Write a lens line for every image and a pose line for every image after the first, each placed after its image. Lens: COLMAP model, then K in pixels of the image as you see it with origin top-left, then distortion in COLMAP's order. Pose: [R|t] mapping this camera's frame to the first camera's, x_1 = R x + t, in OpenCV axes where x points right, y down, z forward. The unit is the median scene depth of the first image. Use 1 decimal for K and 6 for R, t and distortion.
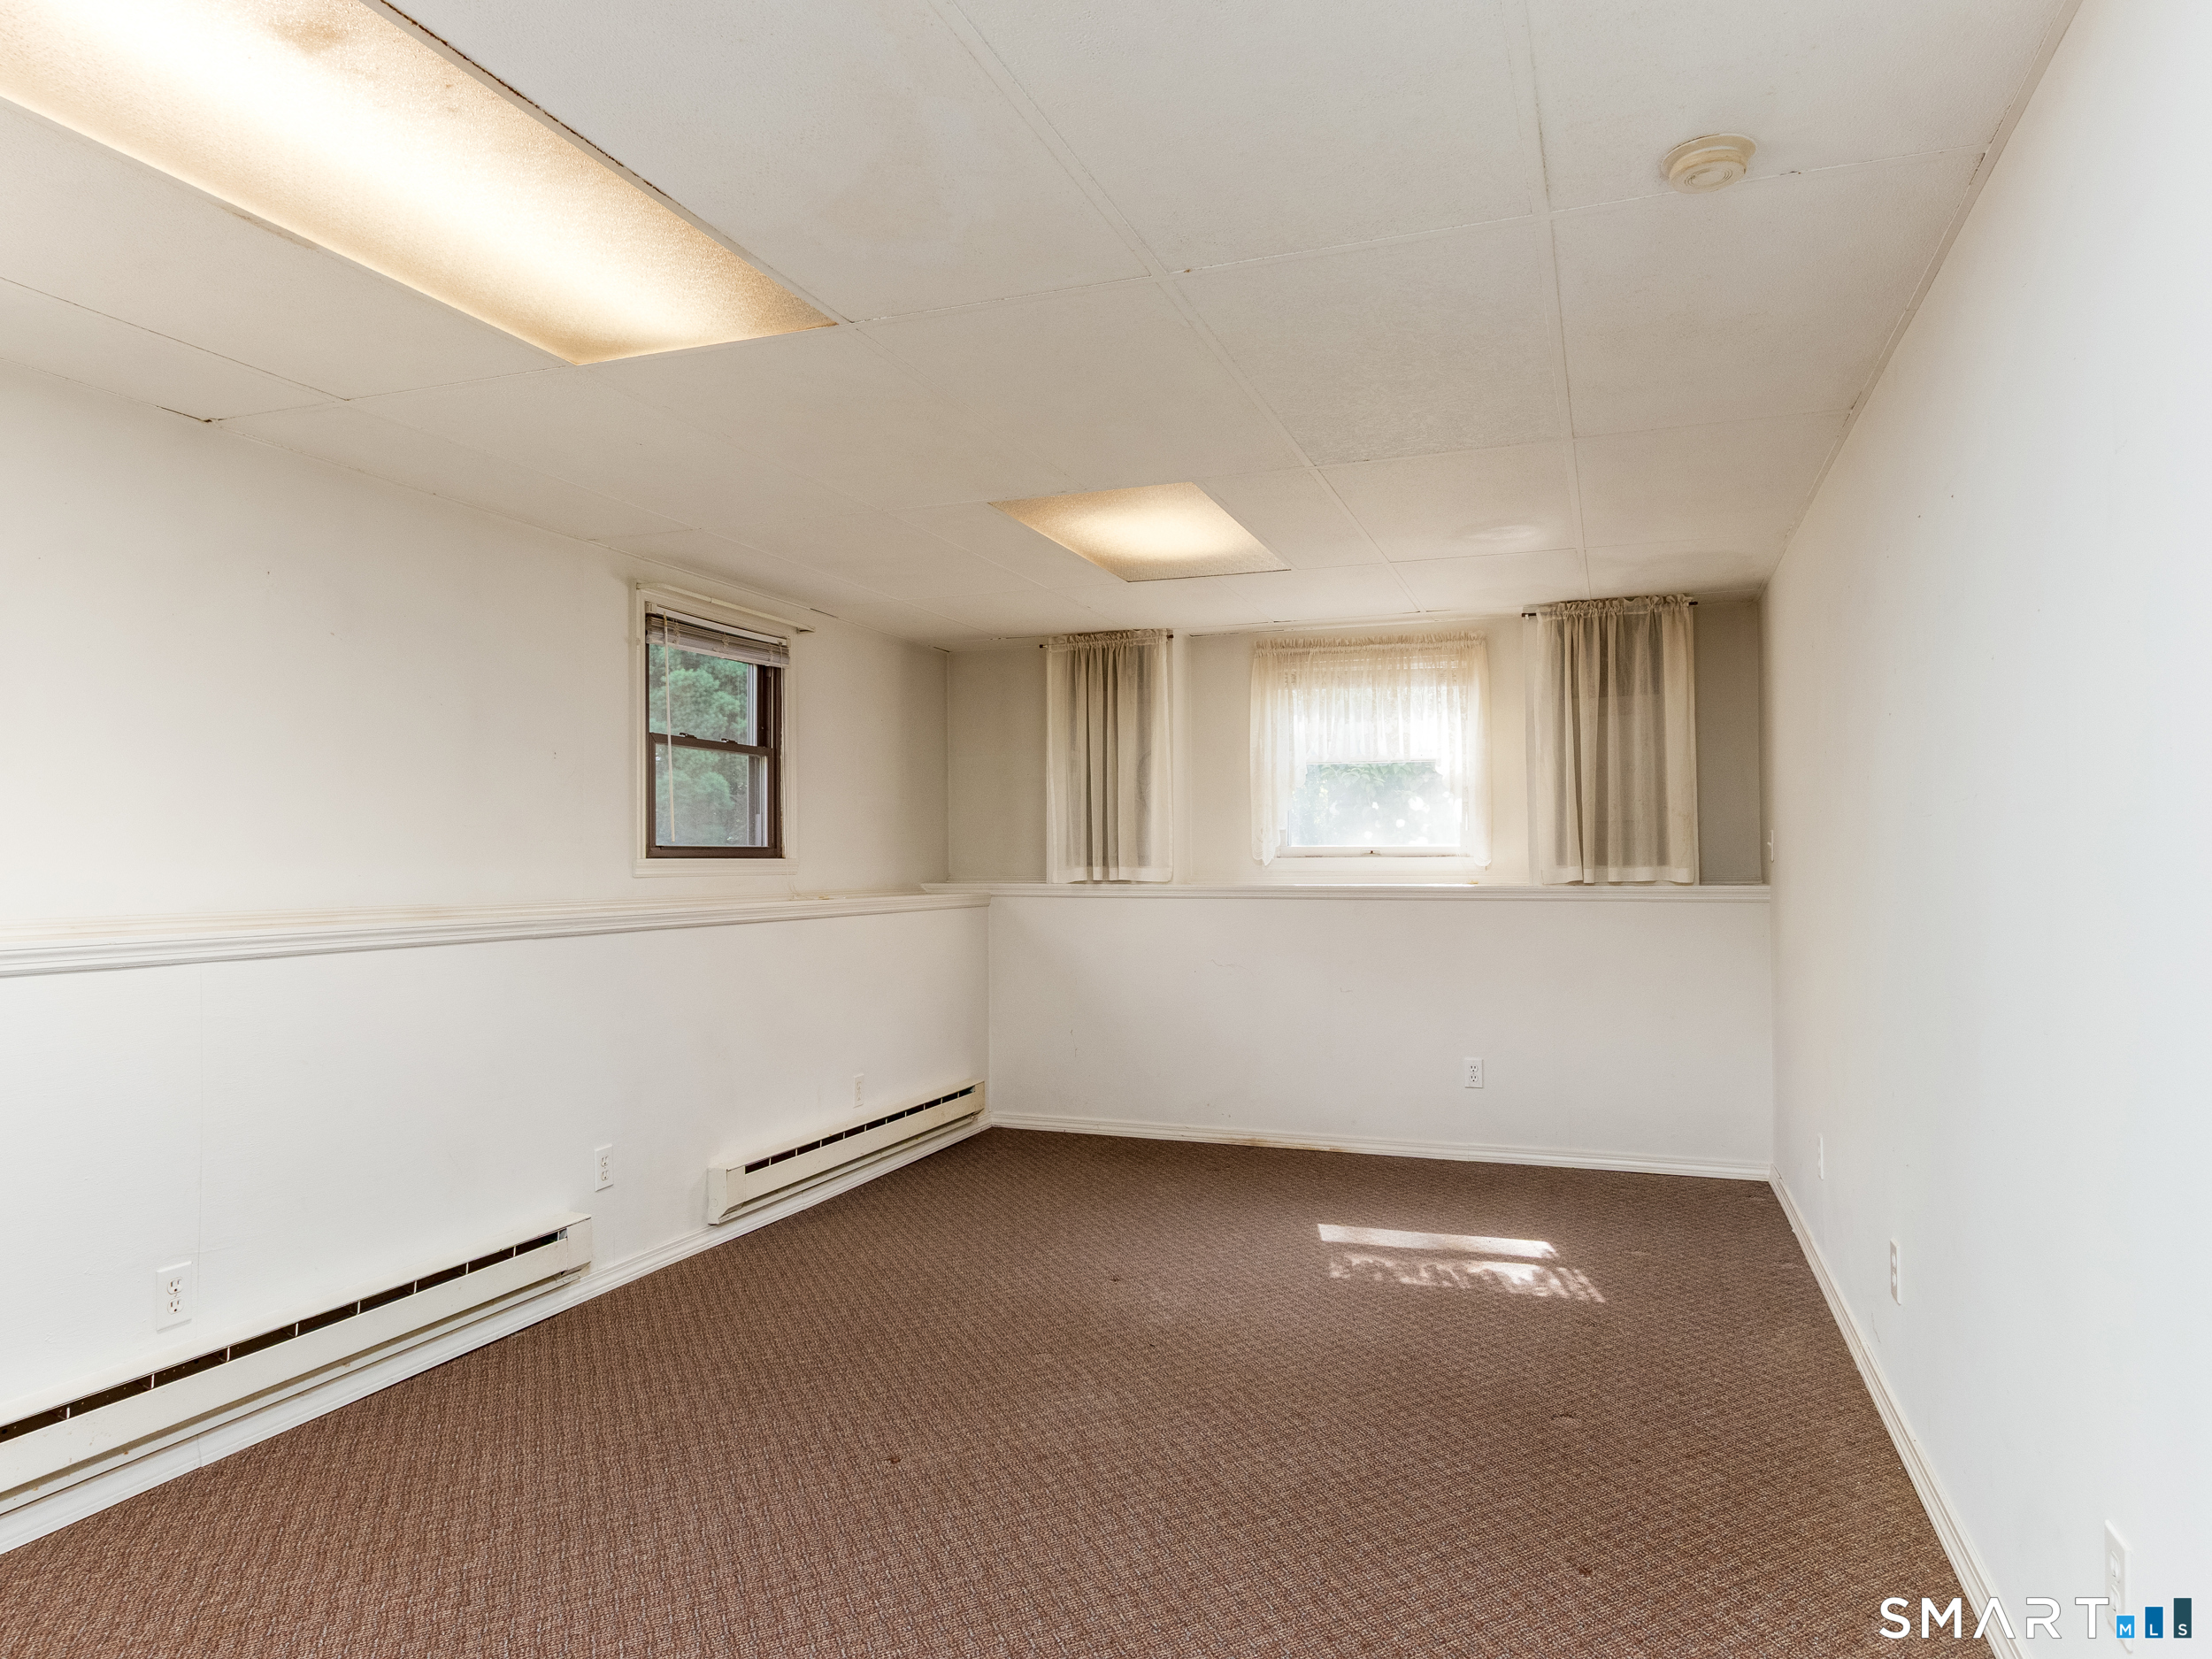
lens RADIAL K [[1393.7, 0, 1104.8], [0, 1393.7, 849.1], [0, 0, 1]] dist [0.004789, -0.002416]
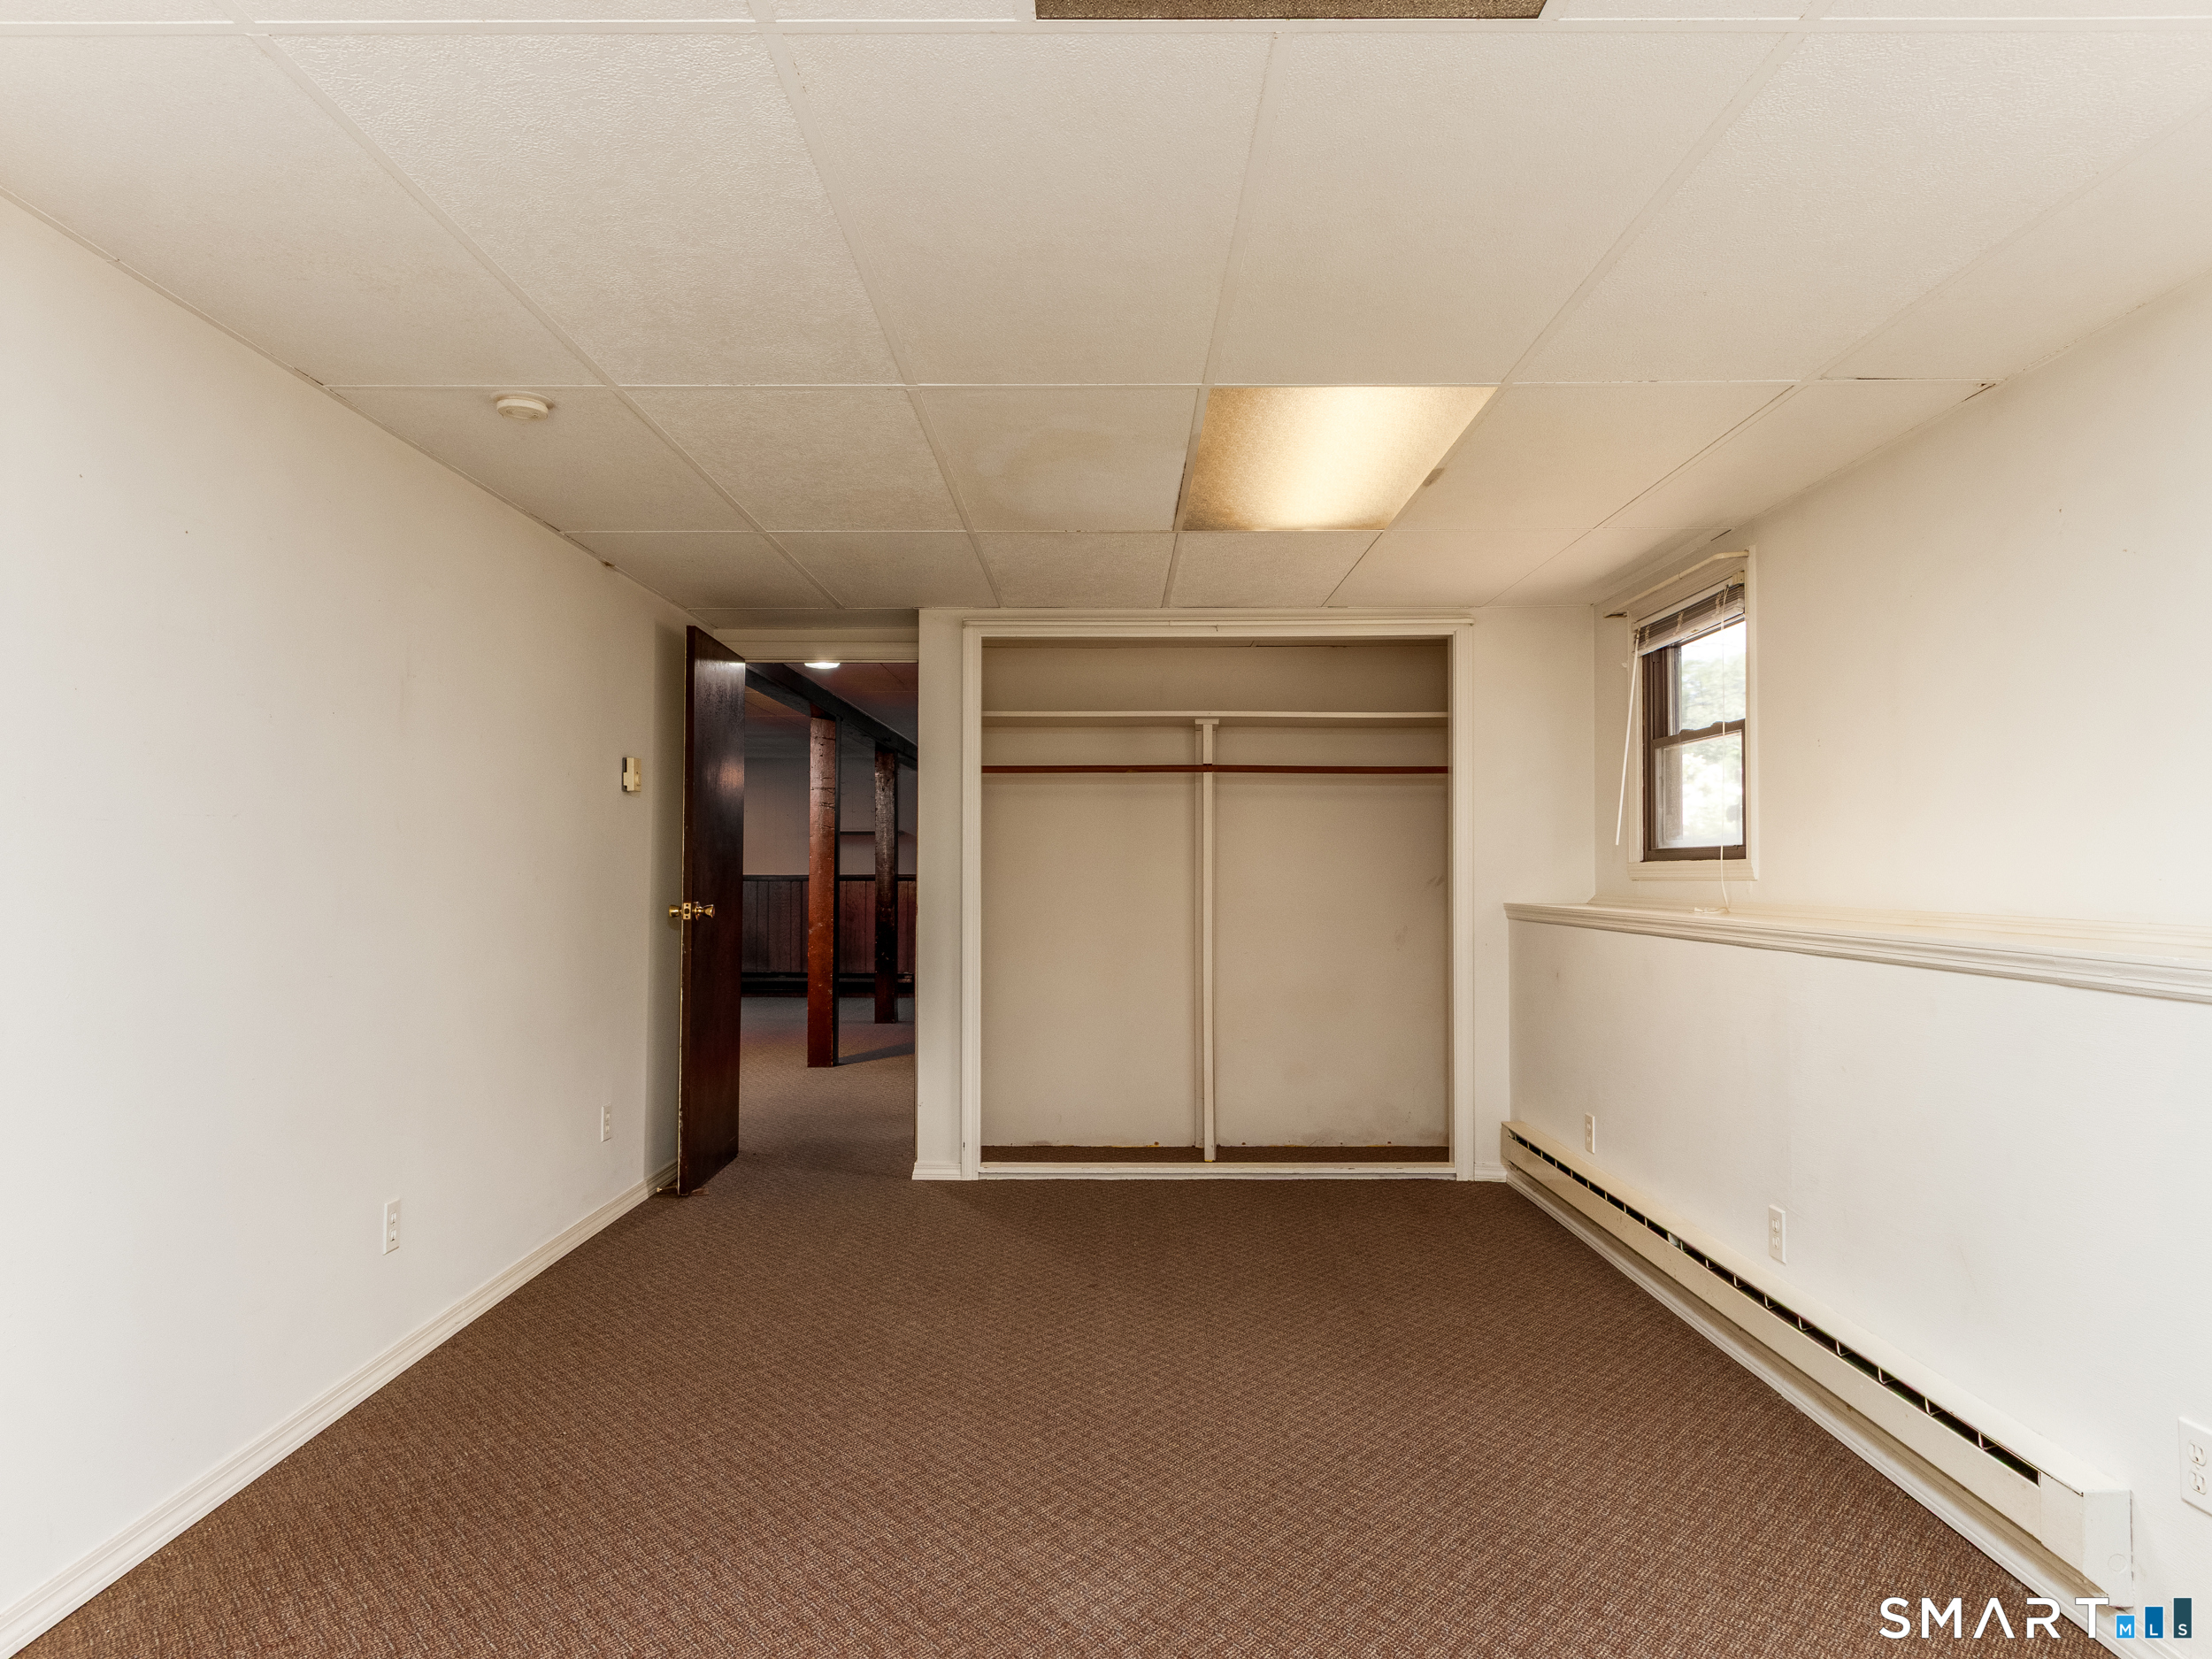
lens RADIAL K [[1393.7, 0, 1104.8], [0, 1393.7, 849.1], [0, 0, 1]] dist [0.004789, -0.002416]
pose [[-0.938388, -0.006218, -0.345528, 0.254630], [0.001534, 0.999753, -0.022157, 0.017755], [0.345581, -0.021322, -0.938147, 1.812607]]
